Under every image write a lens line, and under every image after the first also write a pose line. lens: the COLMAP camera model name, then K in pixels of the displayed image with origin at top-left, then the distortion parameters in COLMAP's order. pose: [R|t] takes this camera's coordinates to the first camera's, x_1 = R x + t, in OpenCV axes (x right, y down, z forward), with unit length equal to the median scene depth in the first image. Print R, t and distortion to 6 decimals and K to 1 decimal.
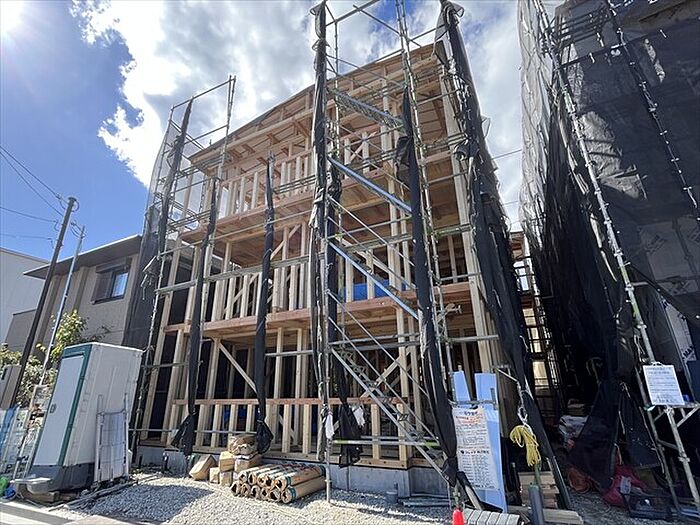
lens RADIAL K [[341.0, 0, 346.1], [0, 341.0, 266.1], [0, 0, 1]] dist [-0.008129, 0.001093]
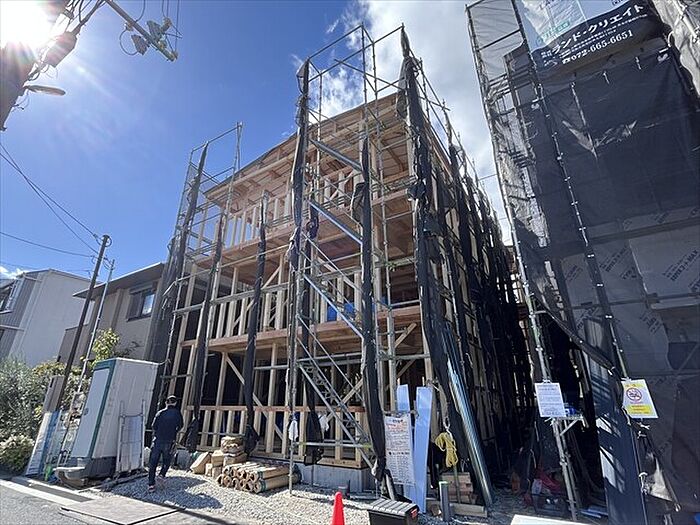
lens RADIAL K [[341.0, 0, 351.0], [0, 341.0, 263.2], [0, 0, 1]] dist [-0.008129, 0.001093]
pose [[0.995438, -0.023508, -0.092474, 0.226525], [0.020870, 0.999350, -0.029391, -0.065096], [0.093105, 0.027327, 0.995281, -0.159774]]
